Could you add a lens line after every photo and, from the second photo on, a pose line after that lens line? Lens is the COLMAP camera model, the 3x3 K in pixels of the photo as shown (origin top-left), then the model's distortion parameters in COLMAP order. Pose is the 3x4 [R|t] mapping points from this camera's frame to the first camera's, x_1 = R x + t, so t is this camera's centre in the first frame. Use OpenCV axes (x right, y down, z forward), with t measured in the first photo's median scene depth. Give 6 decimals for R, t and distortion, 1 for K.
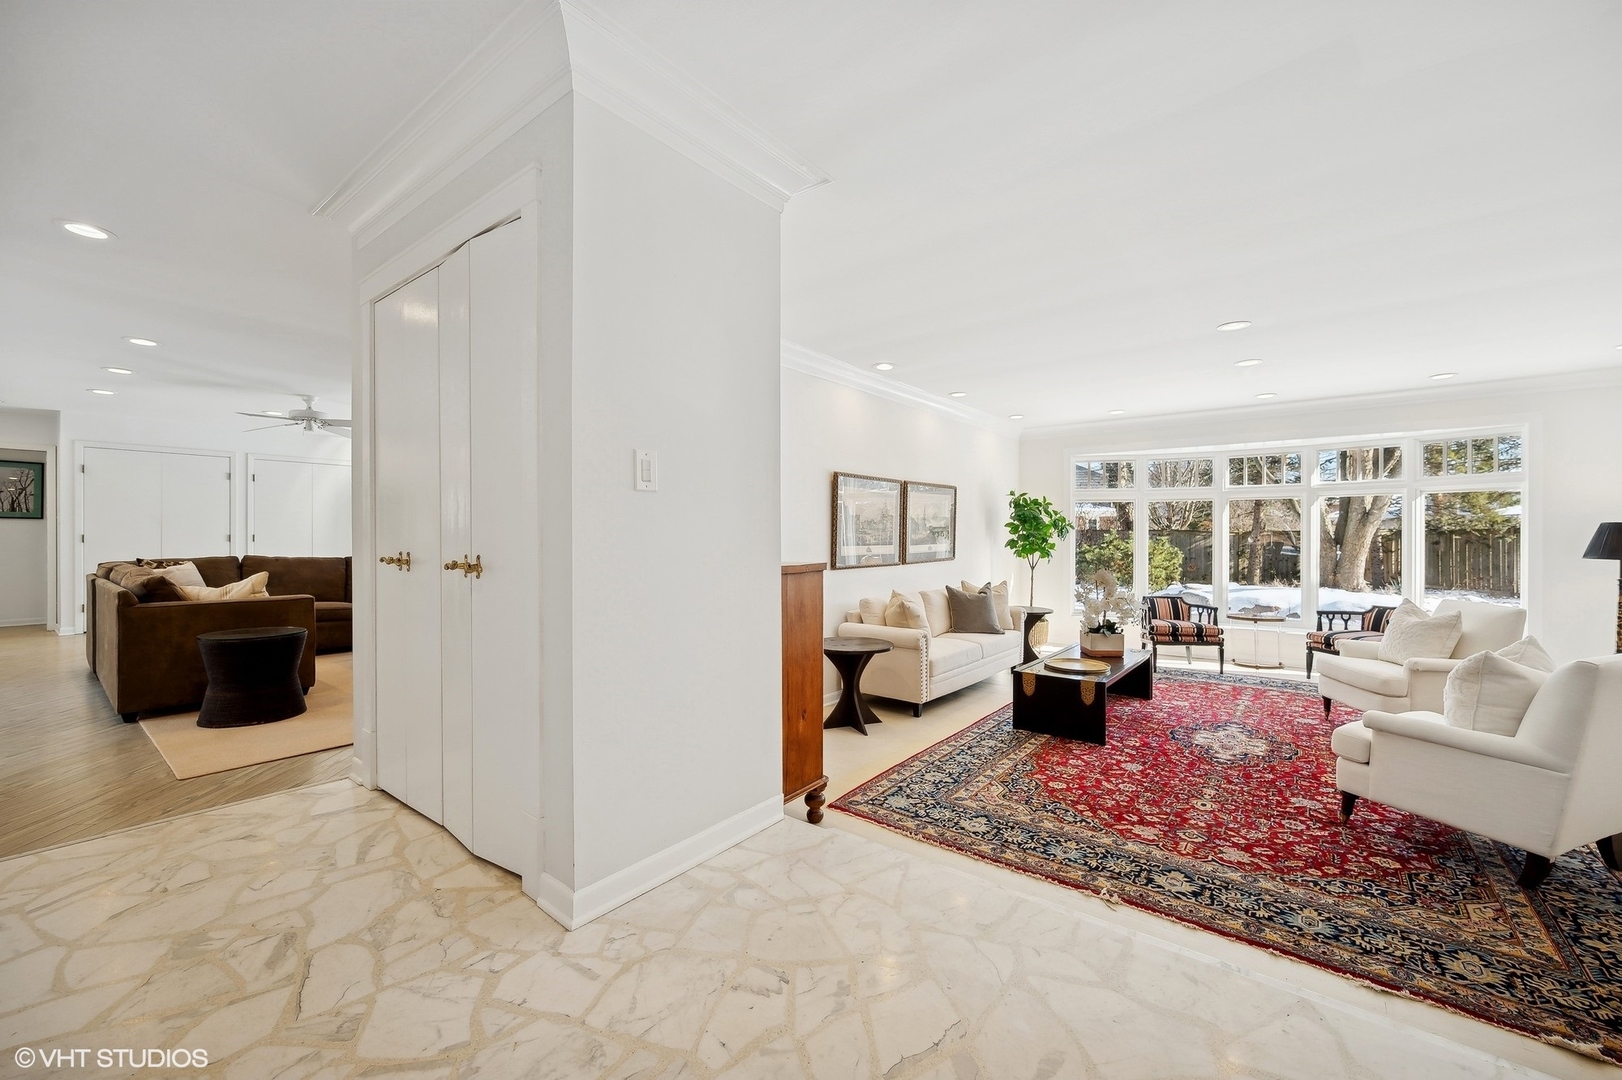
lens RADIAL K [[647.4, 0, 813.0], [0, 647.4, 535.1], [0, 0, 1]] dist [-0.001662, 0.000120]
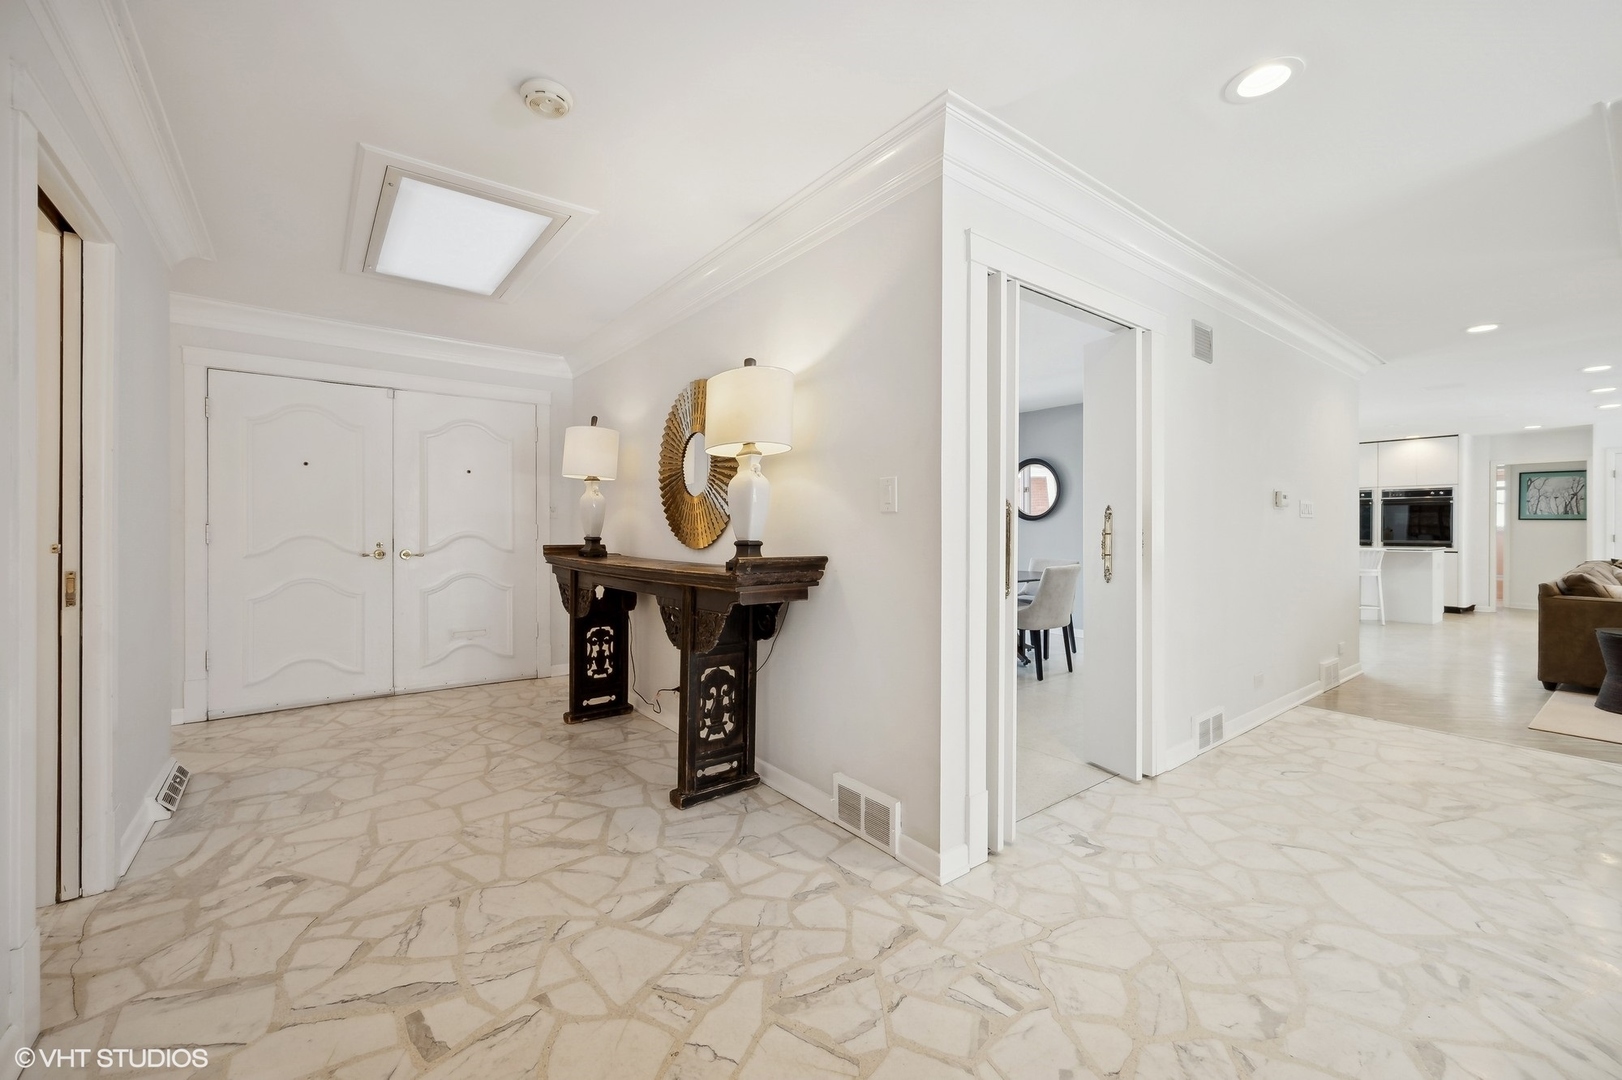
lens RADIAL K [[647.4, 0, 805.7], [0, 647.4, 527.9], [0, 0, 1]] dist [-0.001662, 0.000120]
pose [[-0.253448, 0.000535, -0.967349, 0.332692], [-0.003028, 0.999995, 0.001347, -0.012836], [0.967344, 0.003271, -0.253445, -0.045389]]
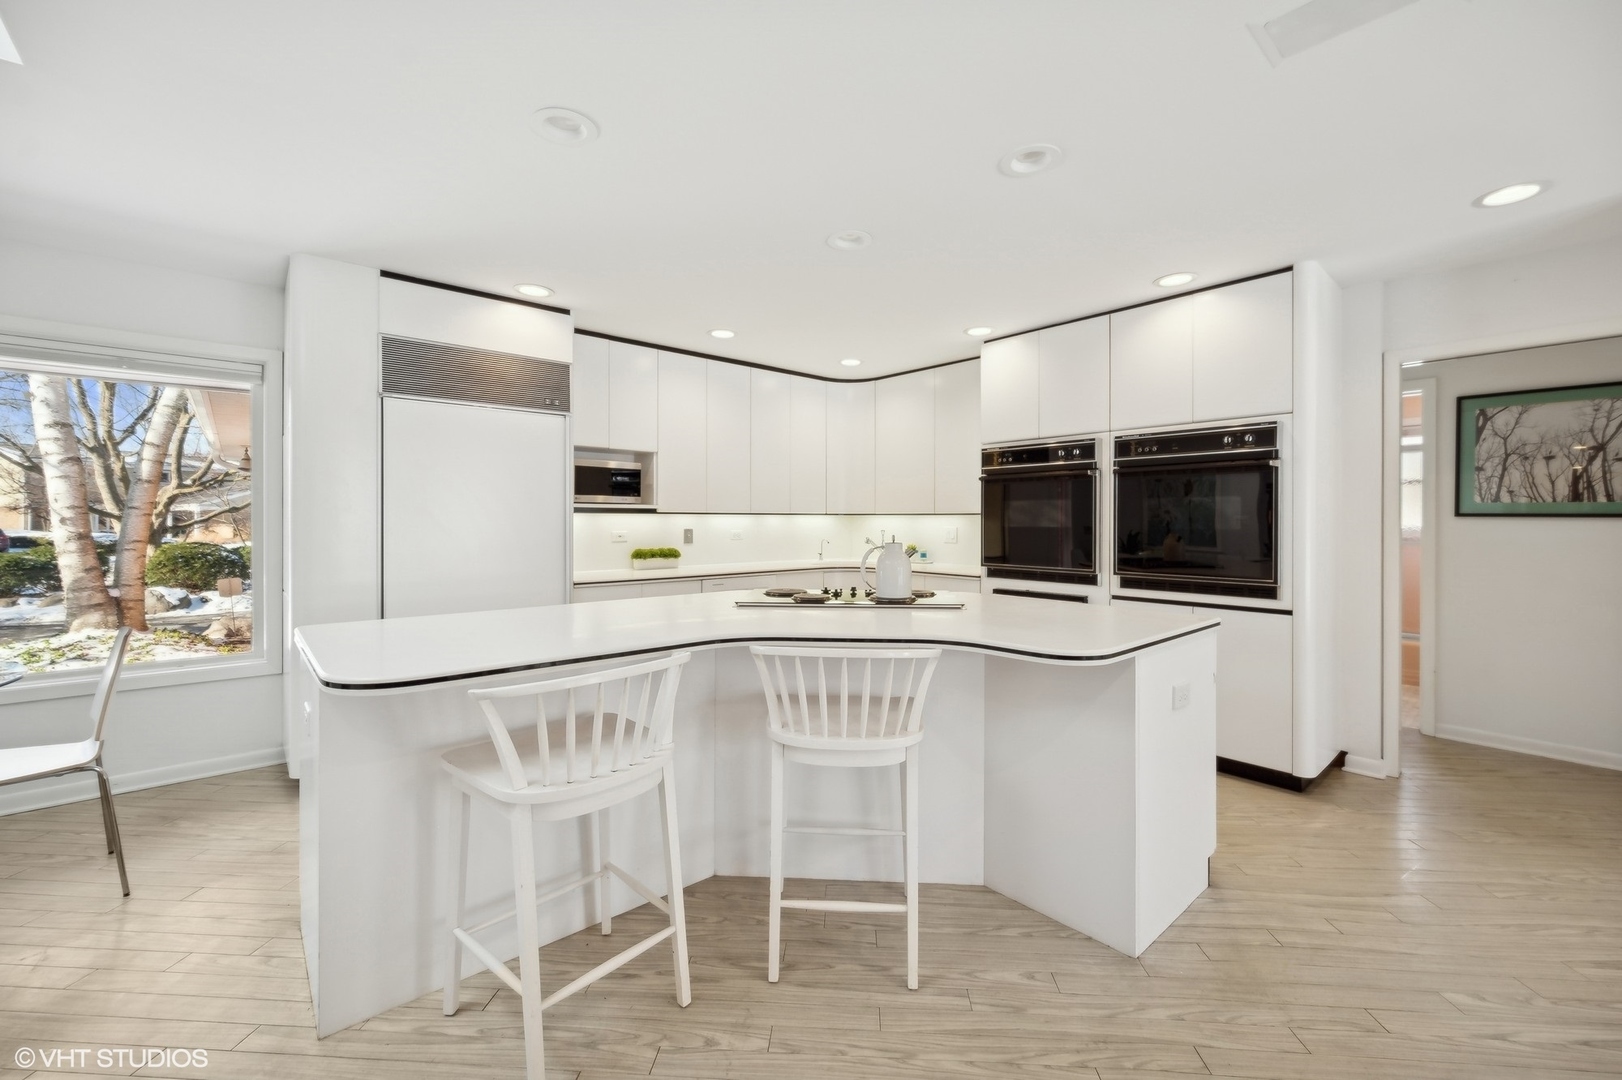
lens RADIAL K [[647.4, 0, 807.8], [0, 647.4, 522.6], [0, 0, 1]] dist [-0.001662, 0.000120]
pose [[-0.187484, 0.000584, -0.982267, -1.000964], [-0.002287, 0.999997, 0.001031, -0.030008], [0.982265, 0.002440, -0.187482, 0.803611]]
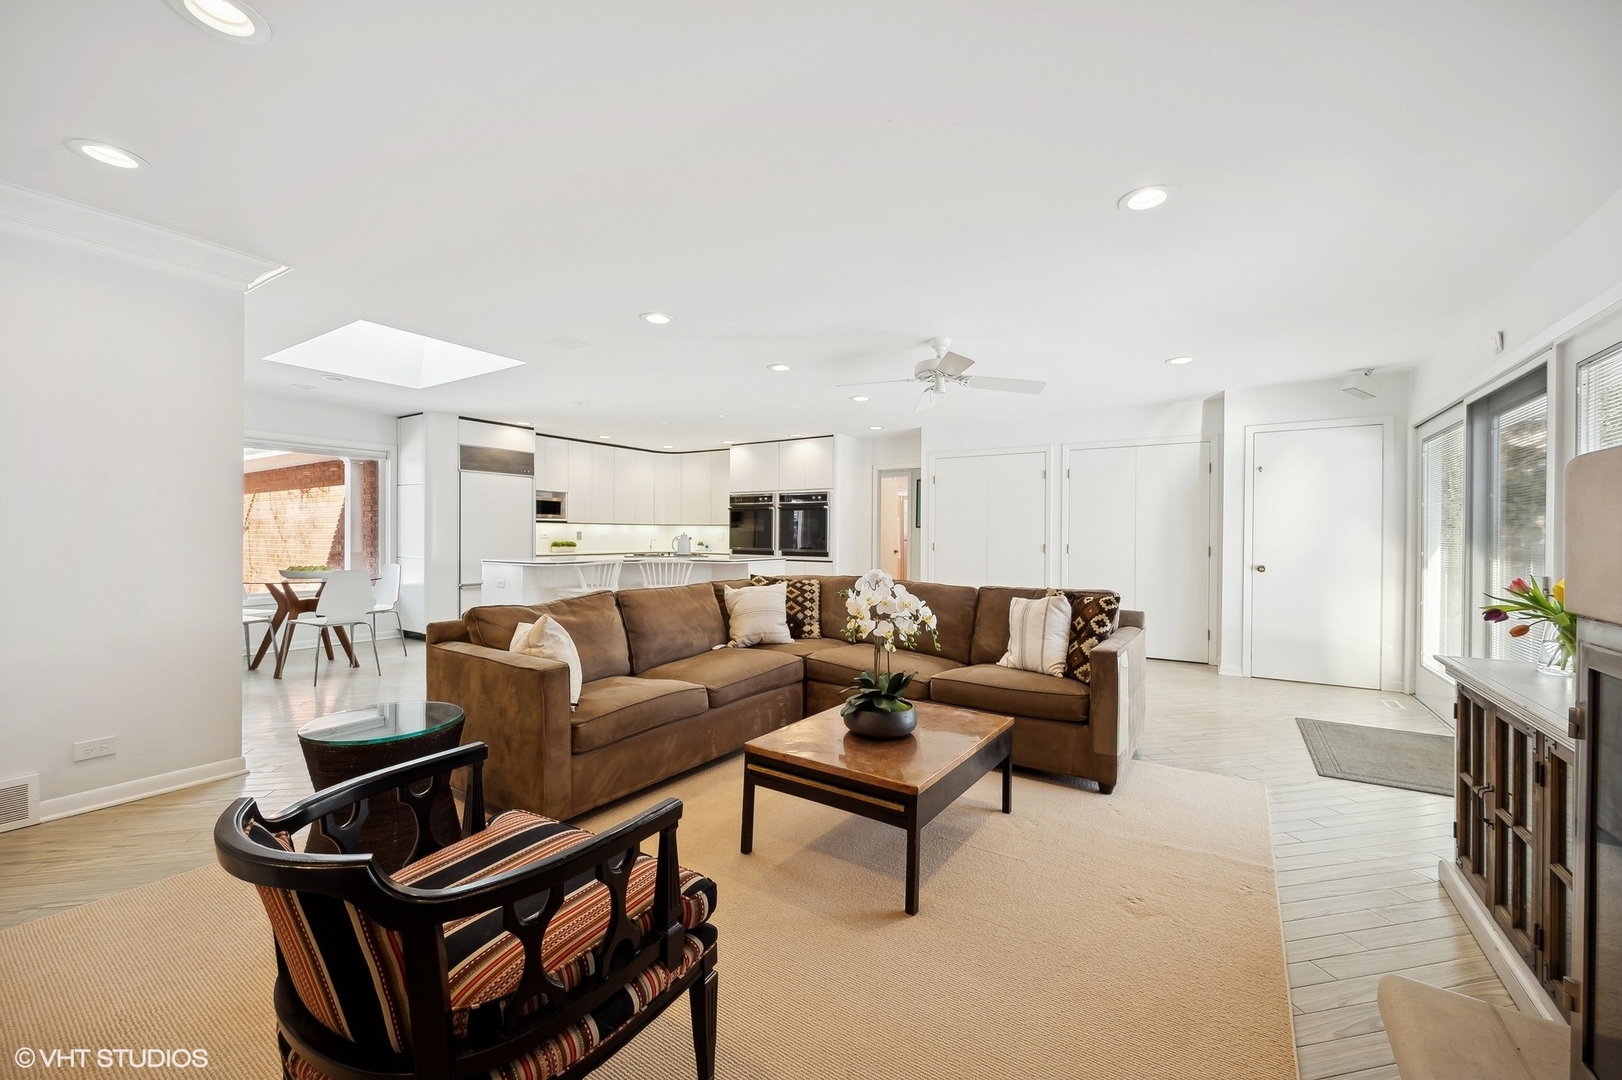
lens RADIAL K [[647.4, 0, 807.2], [0, 647.4, 533.8], [0, 0, 1]] dist [-0.001662, 0.000120]
pose [[0.091412, -0.001158, -0.995812, -0.151084], [-0.007489, 0.999970, -0.001850, -0.016359], [0.995785, 0.007627, 0.091401, 0.905978]]
